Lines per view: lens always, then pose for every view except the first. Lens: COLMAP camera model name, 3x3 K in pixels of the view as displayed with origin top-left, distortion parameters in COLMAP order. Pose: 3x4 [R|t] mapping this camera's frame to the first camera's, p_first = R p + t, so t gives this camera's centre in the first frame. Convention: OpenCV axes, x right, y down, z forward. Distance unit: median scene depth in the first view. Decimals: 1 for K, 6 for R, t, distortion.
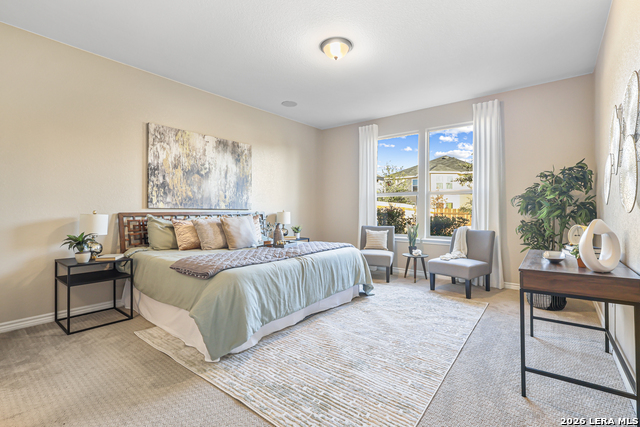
lens RADIAL K [[296.3, 0, 319.8], [0, 296.3, 211.0], [0, 0, 1]] dist [0.001992, -0.001503]
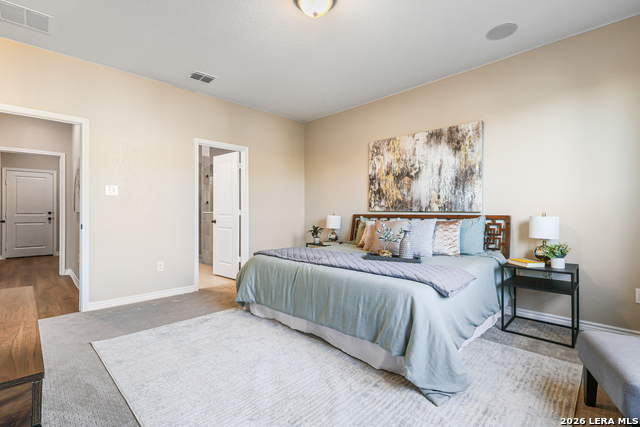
lens RADIAL K [[296.3, 0, 316.8], [0, 296.3, 210.9], [0, 0, 1]] dist [0.001992, -0.001503]
pose [[-0.121390, -0.015601, -0.992482, 0.598188], [-0.016001, 0.999777, -0.013759, 0.009111], [0.992476, 0.014210, -0.121613, 0.821941]]
